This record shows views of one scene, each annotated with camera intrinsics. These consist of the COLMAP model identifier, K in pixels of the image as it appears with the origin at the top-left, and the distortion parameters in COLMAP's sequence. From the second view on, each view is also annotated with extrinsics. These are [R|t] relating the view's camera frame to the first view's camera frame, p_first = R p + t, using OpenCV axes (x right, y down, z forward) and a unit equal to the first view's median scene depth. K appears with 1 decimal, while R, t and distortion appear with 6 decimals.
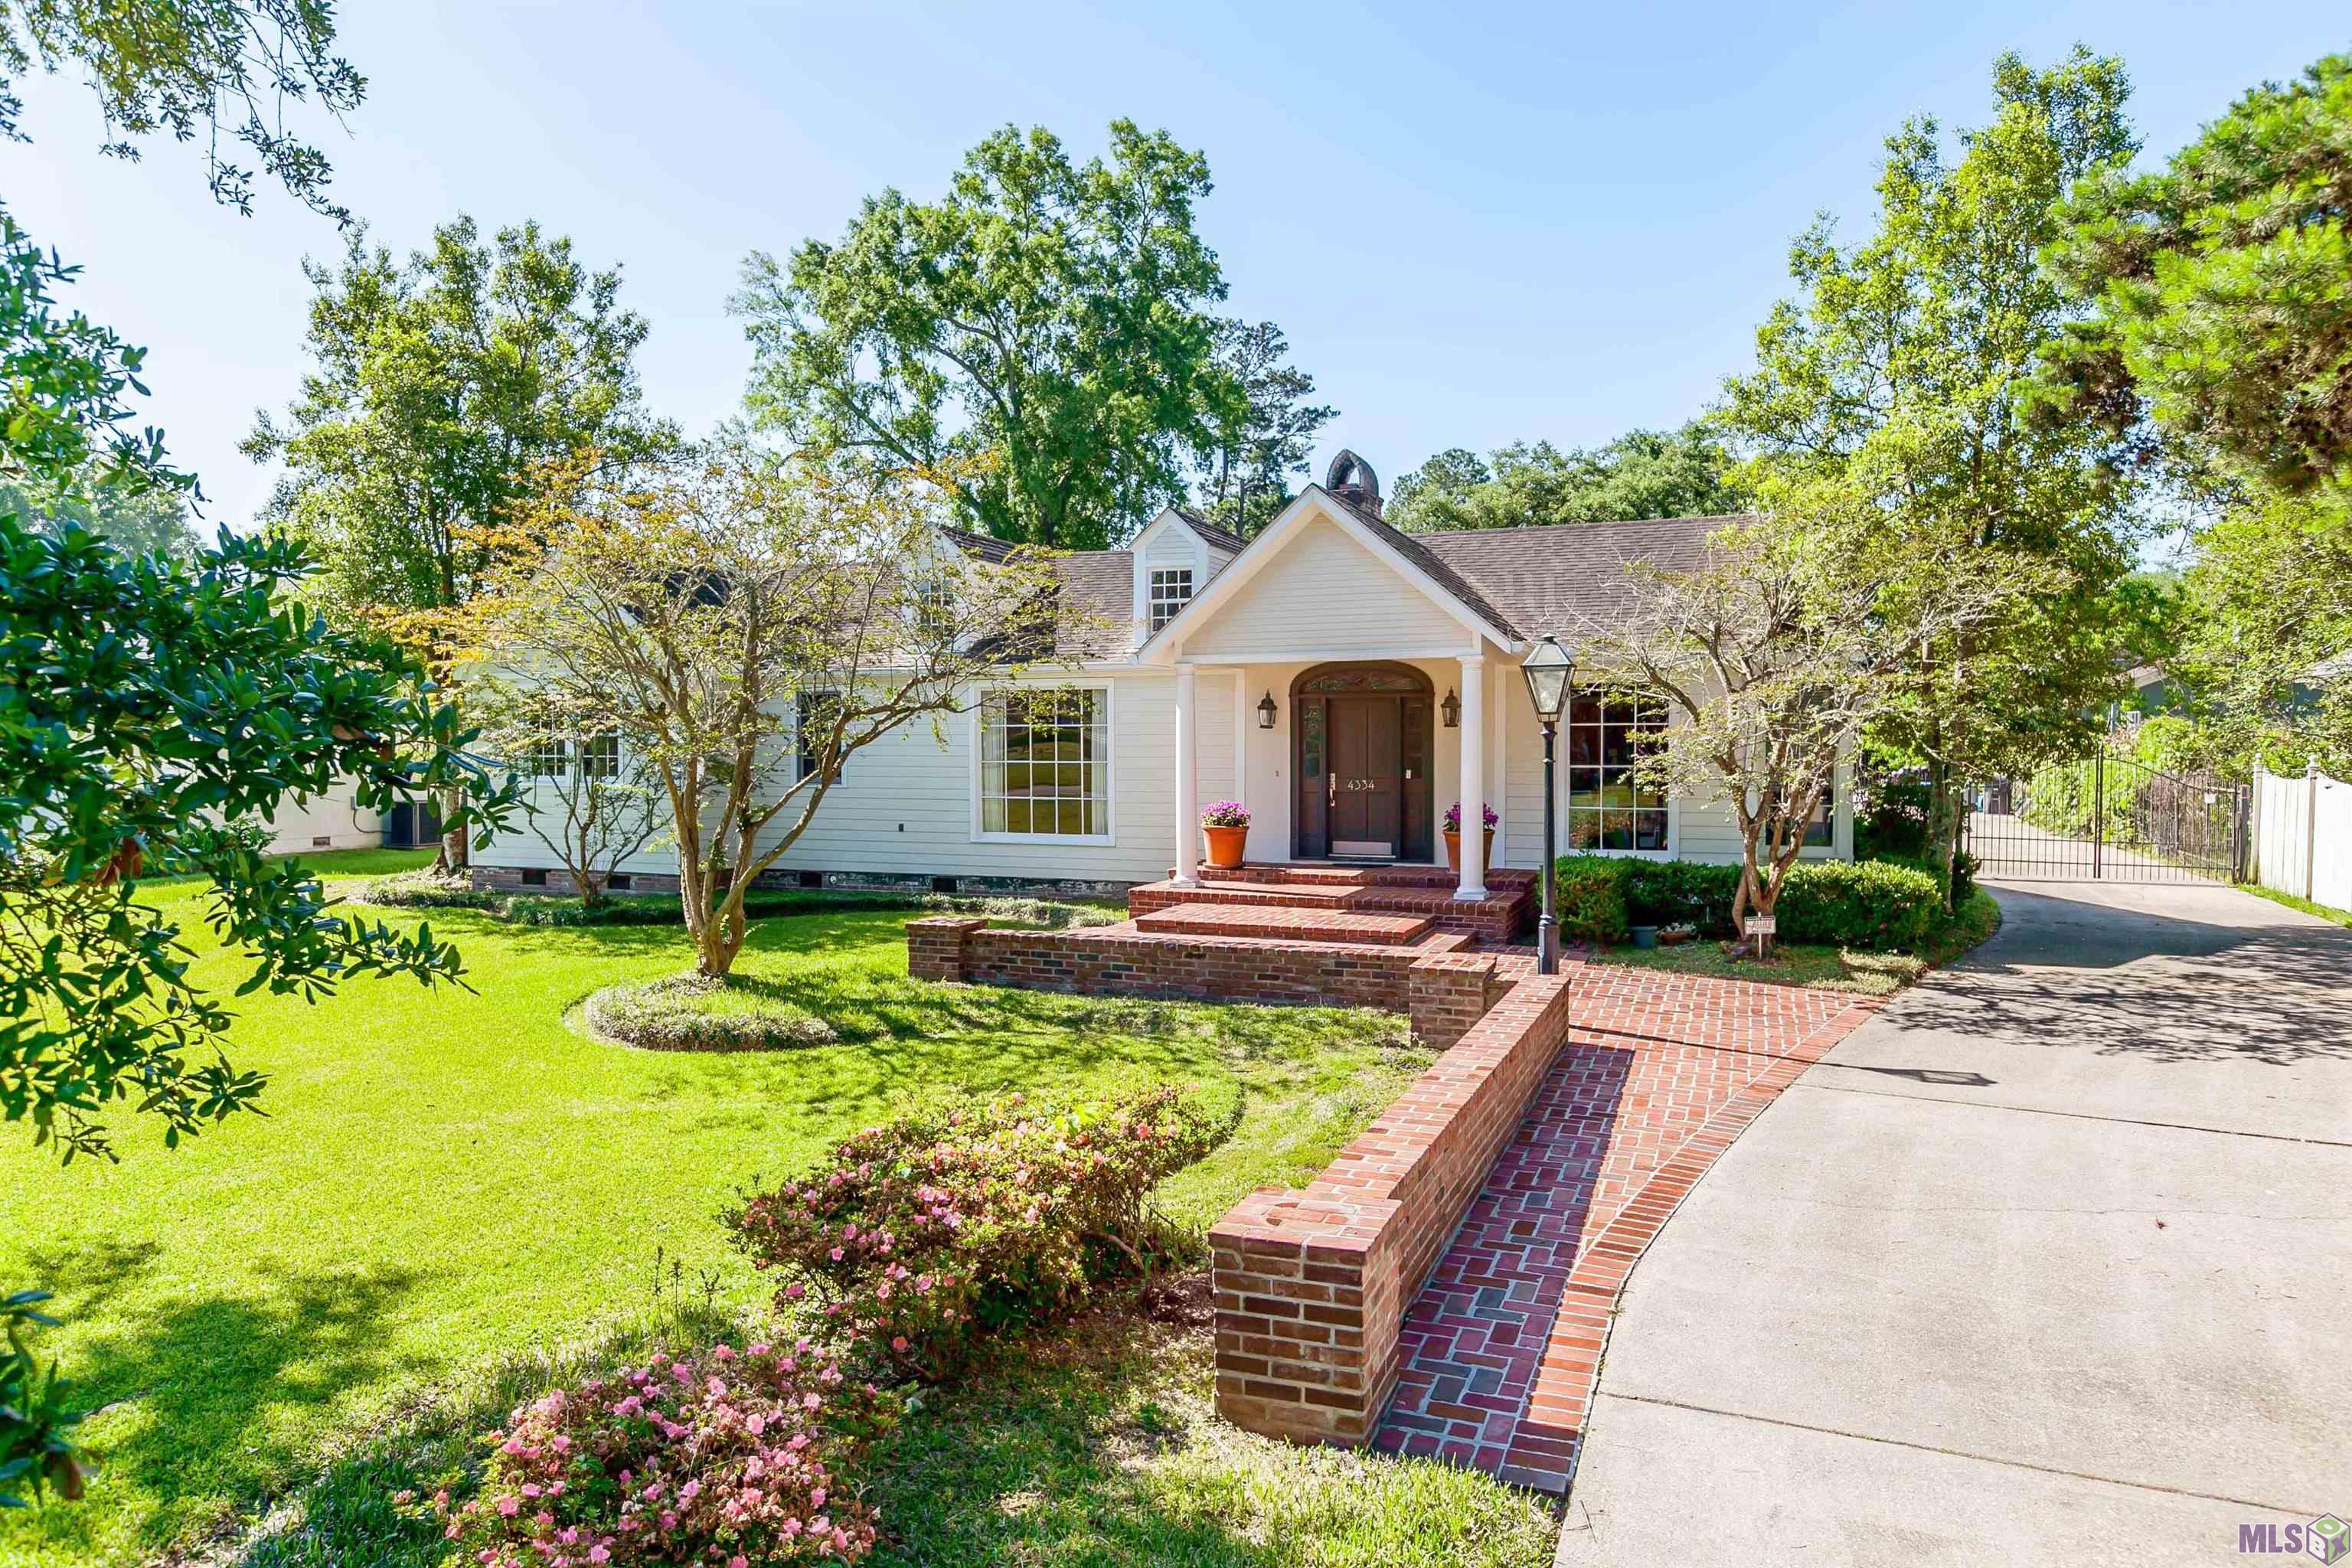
lens RADIAL K [[1551.7, 0, 1174.1], [0, 1551.7, 777.8], [0, 0, 1]] dist [-0.032054, -0.002064]
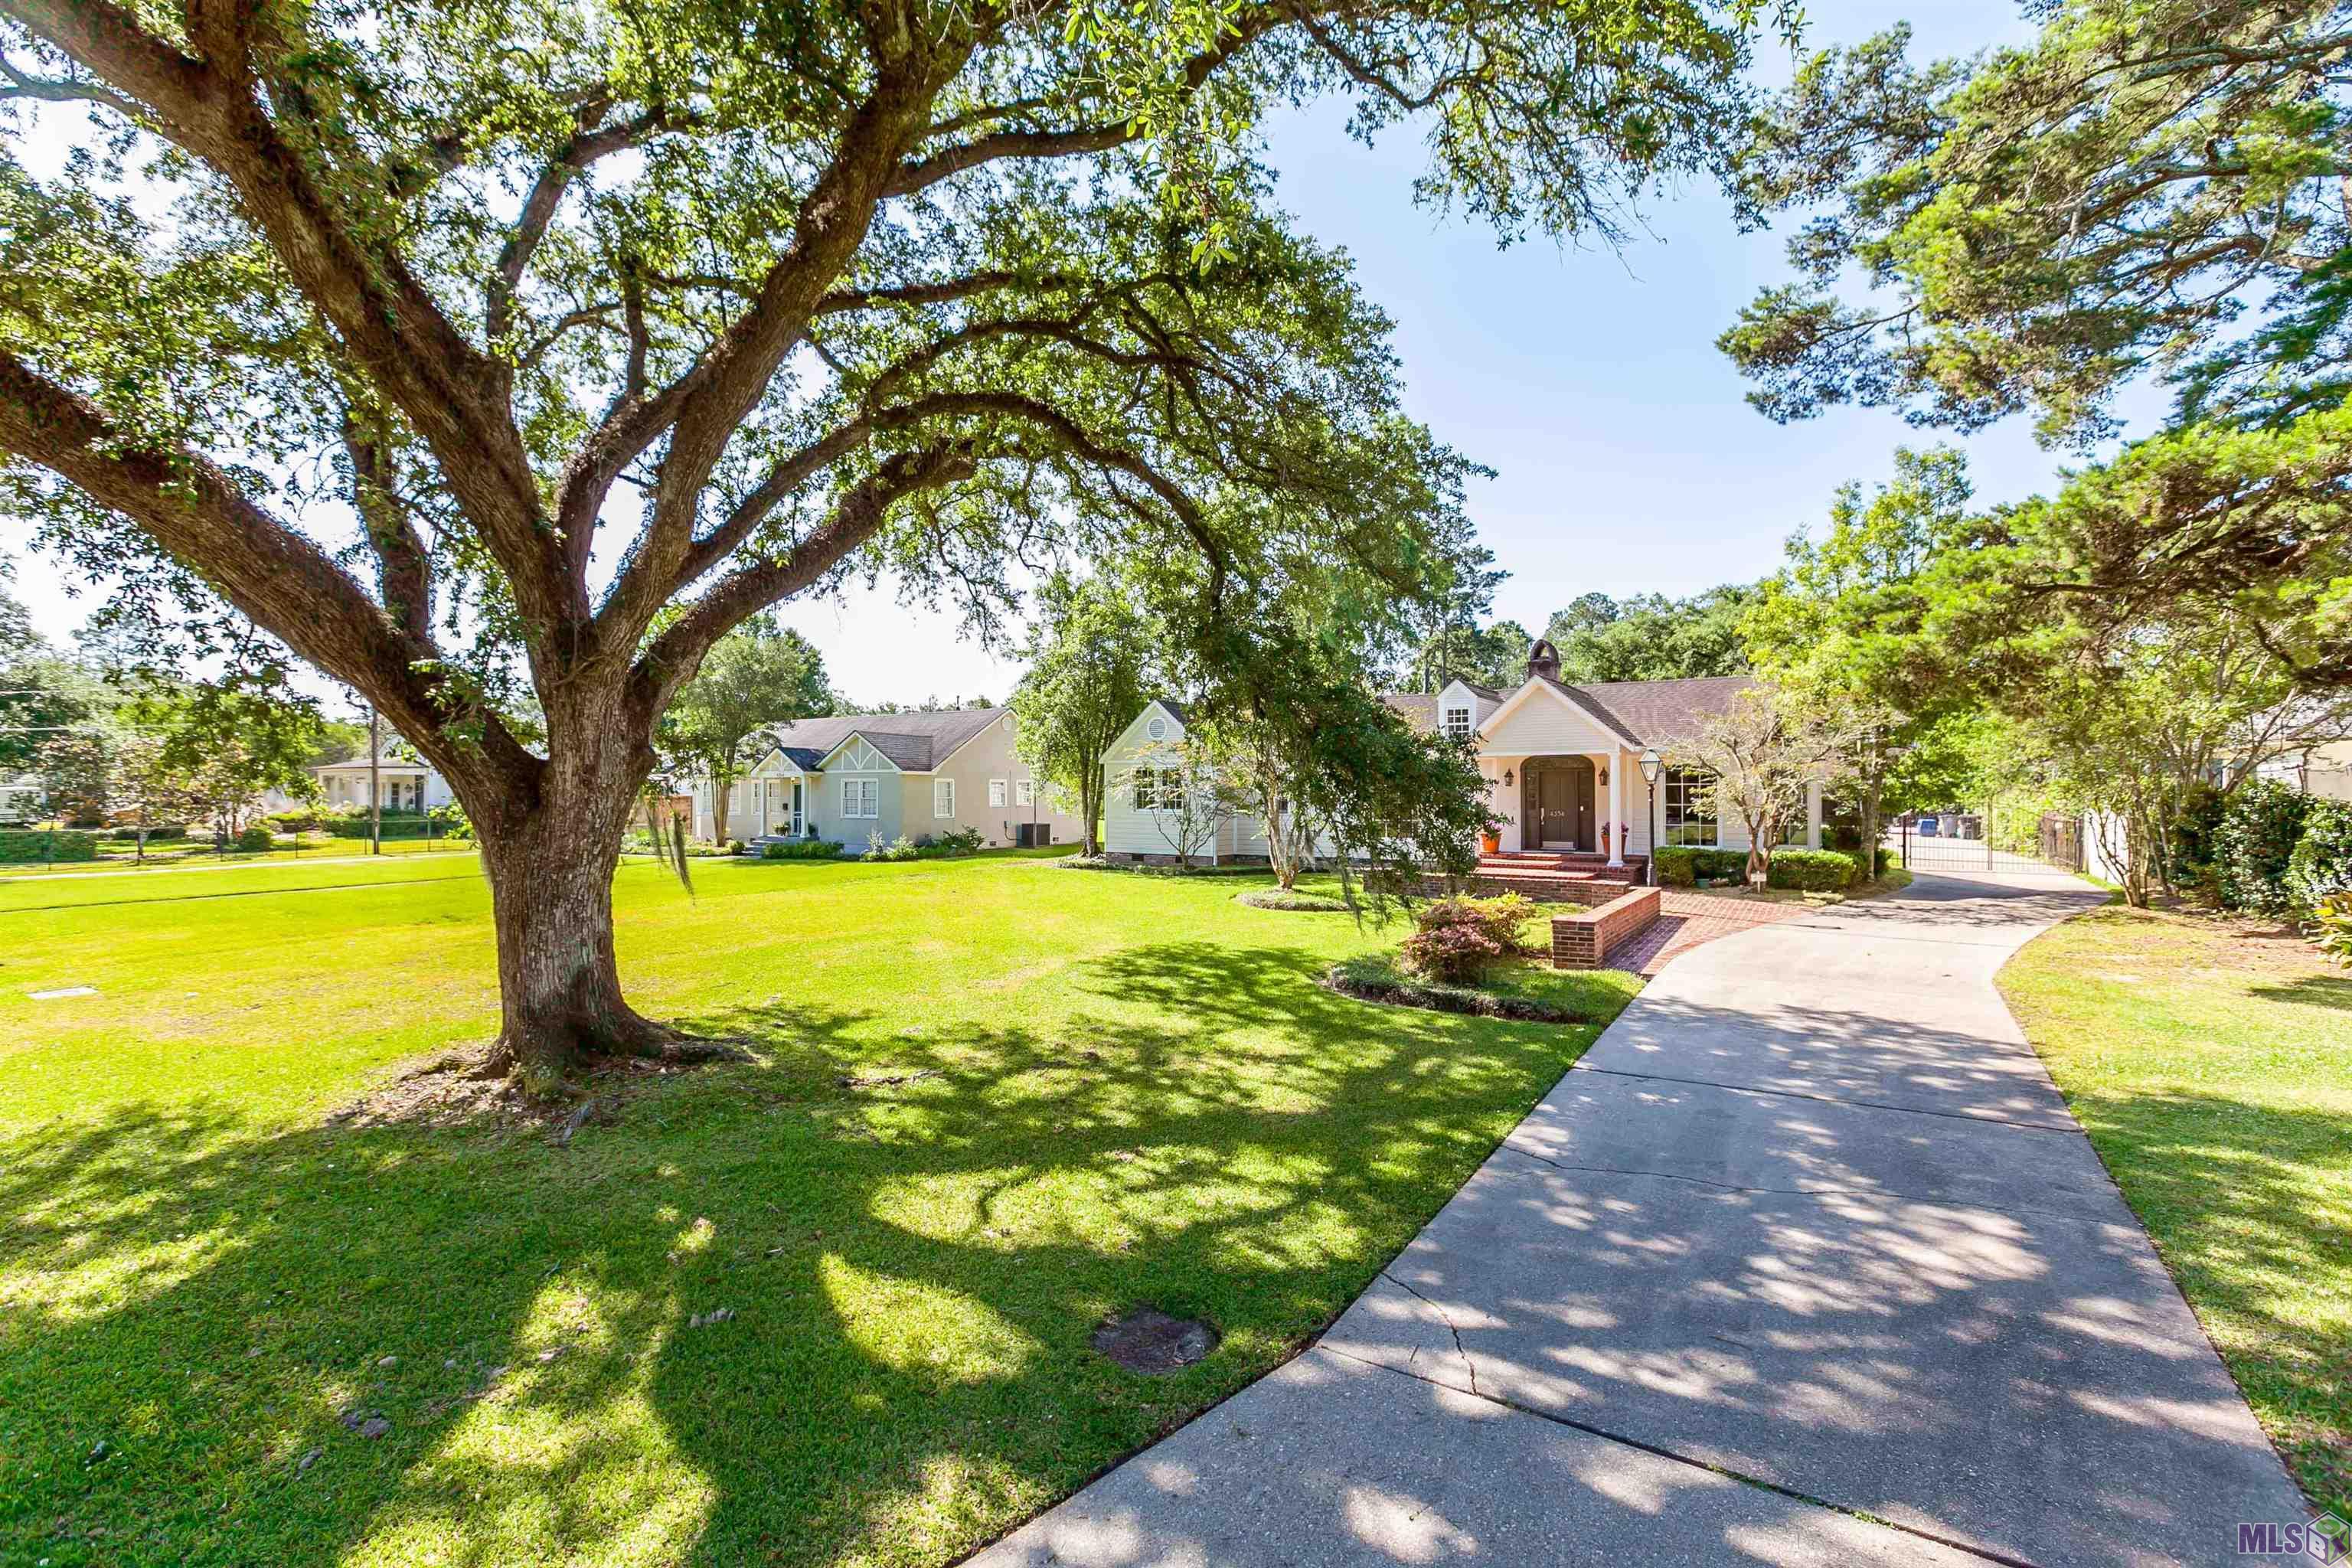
lens RADIAL K [[1078.0, 0, 1175.0], [0, 1078.0, 785.4], [0, 0, 1]] dist [0.000185, -0.001015]
pose [[0.982010, -0.001517, -0.188824, -0.112351], [-0.004338, 0.999523, -0.030592, 0.013305], [0.188780, 0.030860, 0.981534, -0.521264]]
